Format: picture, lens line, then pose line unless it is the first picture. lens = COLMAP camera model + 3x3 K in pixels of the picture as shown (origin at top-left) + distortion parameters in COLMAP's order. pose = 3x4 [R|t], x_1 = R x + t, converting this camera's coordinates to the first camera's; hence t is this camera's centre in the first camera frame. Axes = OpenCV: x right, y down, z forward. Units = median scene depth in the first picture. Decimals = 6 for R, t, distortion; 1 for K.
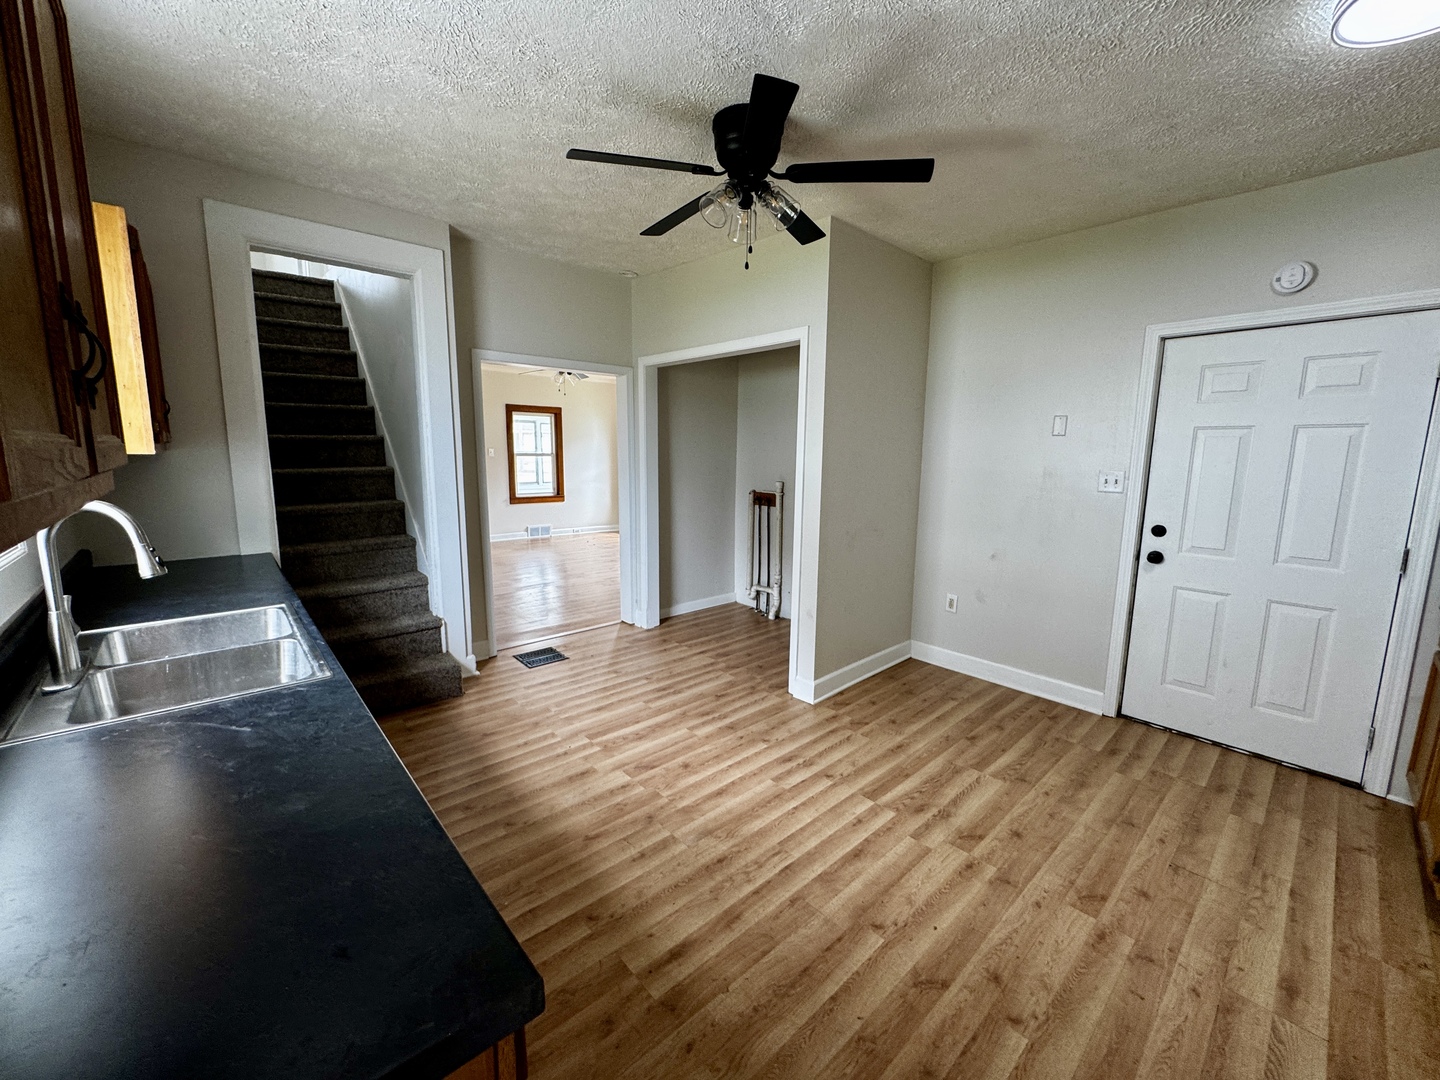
lens RADIAL K [[575.7, 0, 720.0], [0, 575.7, 540.0], [0, 0, 1]] dist [-0.001830, 0.000436]
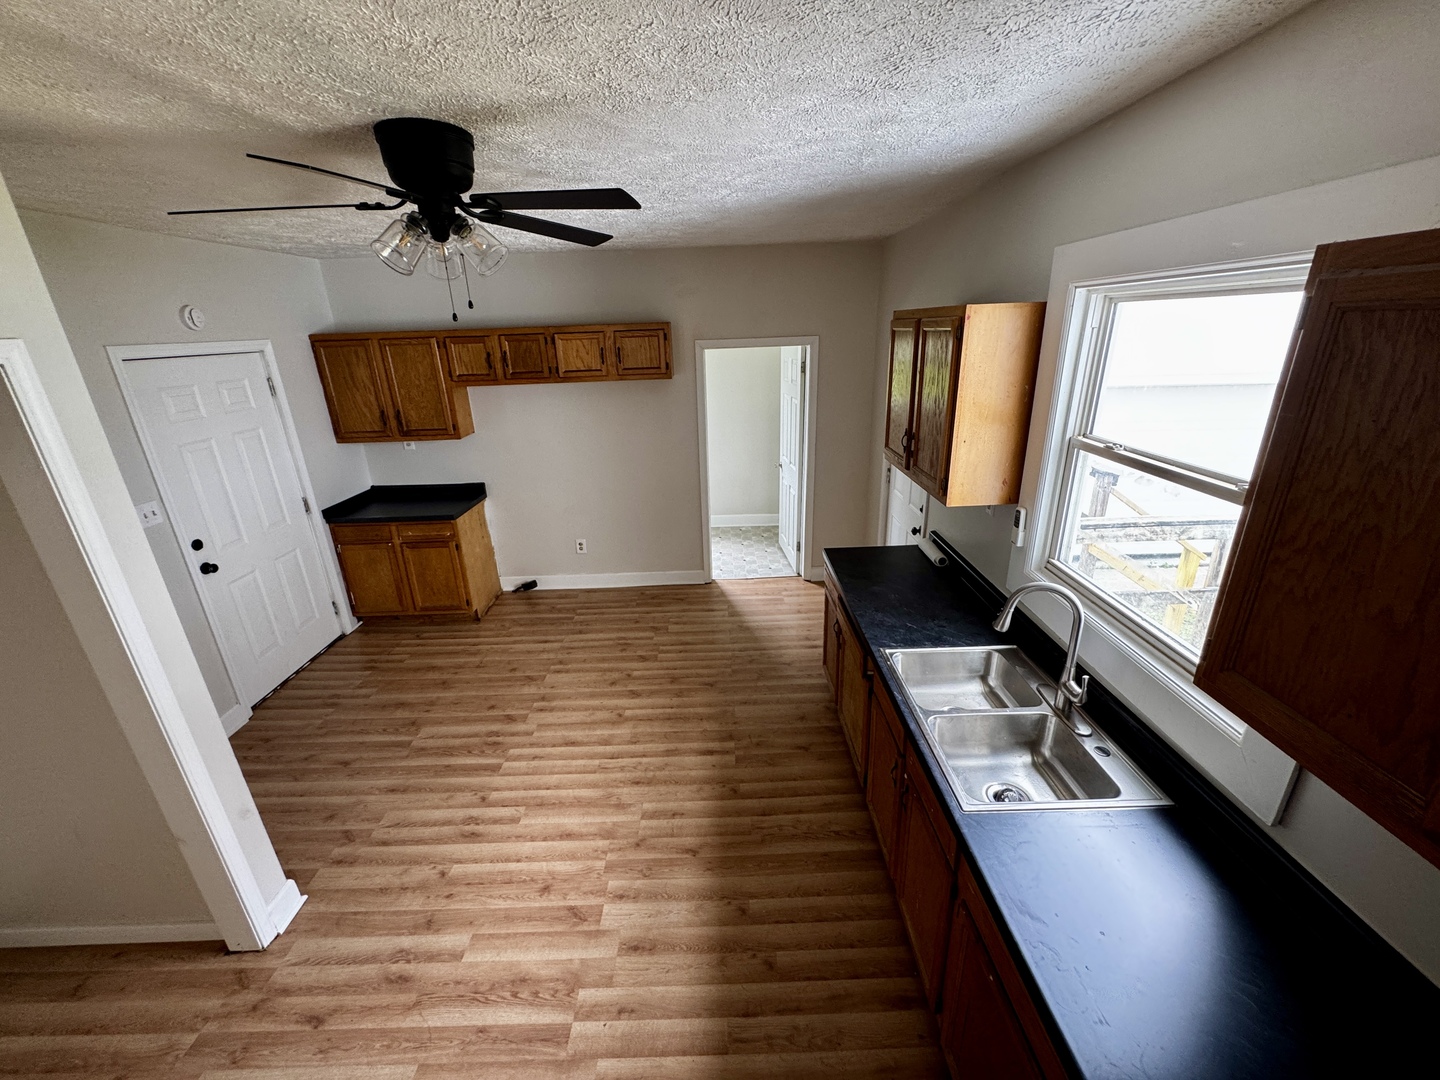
lens RADIAL K [[575.7, 0, 720.0], [0, 575.7, 540.0], [0, 0, 1]] dist [-0.001830, 0.000436]
pose [[-0.744417, -0.221389, 0.629944, -0.821332], [0.127637, 0.878855, 0.459698, -0.519424], [-0.655402, 0.422611, -0.625978, 1.382878]]
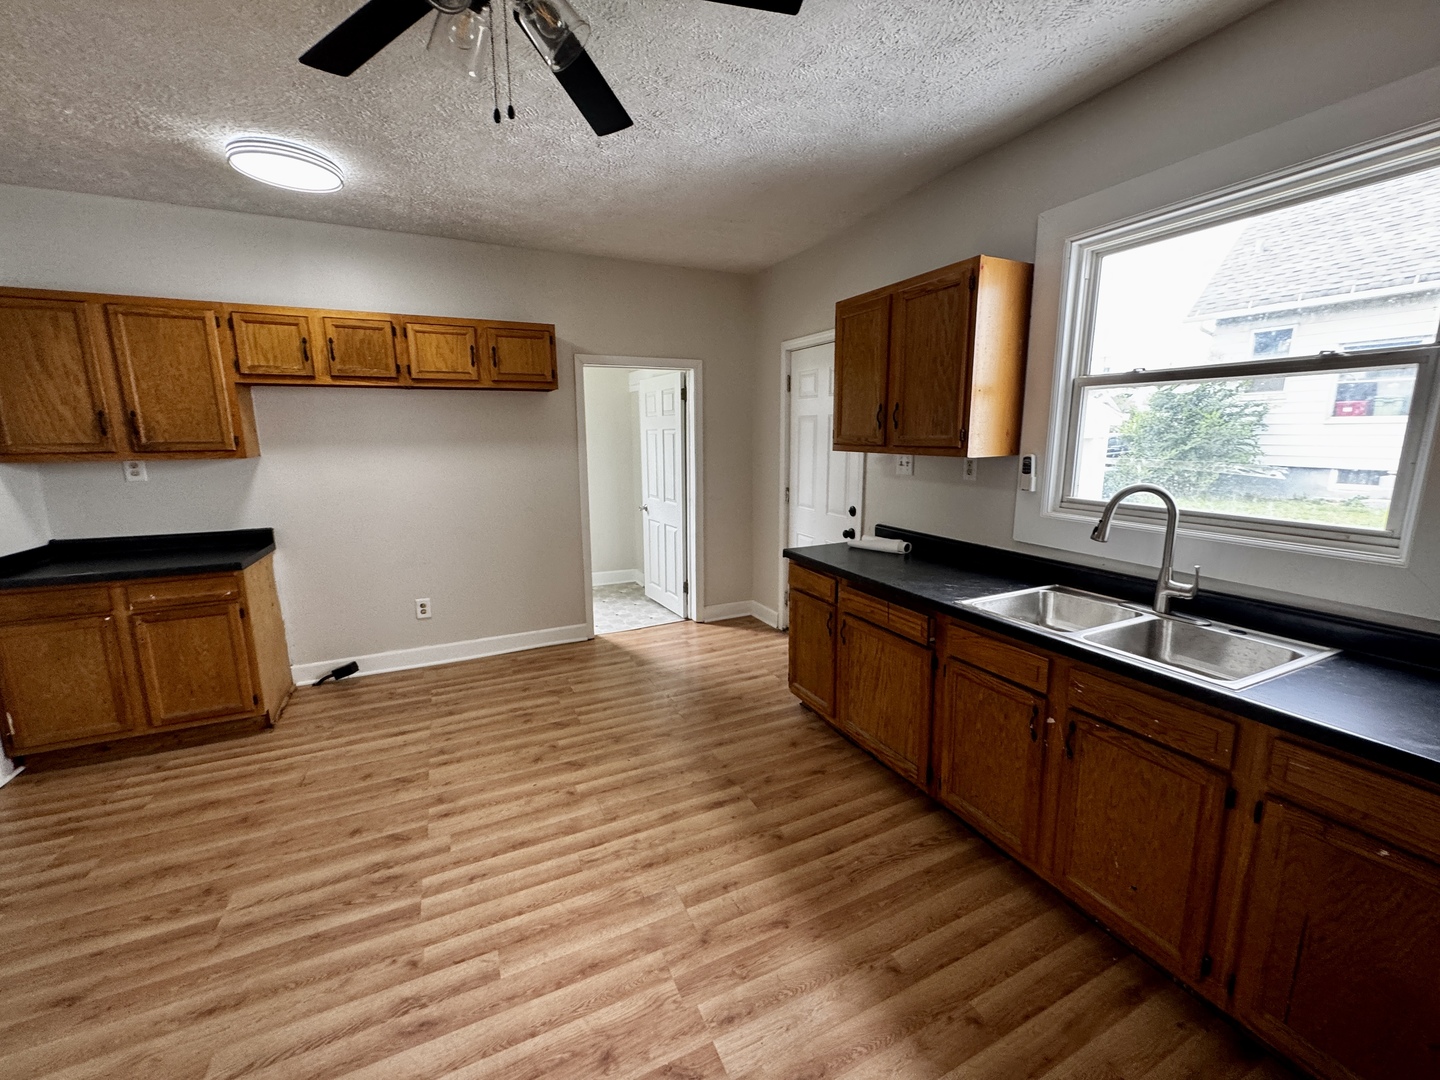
lens RADIAL K [[575.7, 0, 720.0], [0, 575.7, 540.0], [0, 0, 1]] dist [-0.001830, 0.000436]
pose [[-0.955305, -0.060326, 0.289400, -0.336691], [0.041641, 0.941737, 0.333764, -0.263097], [-0.292673, 0.330897, -0.897134, 1.543591]]
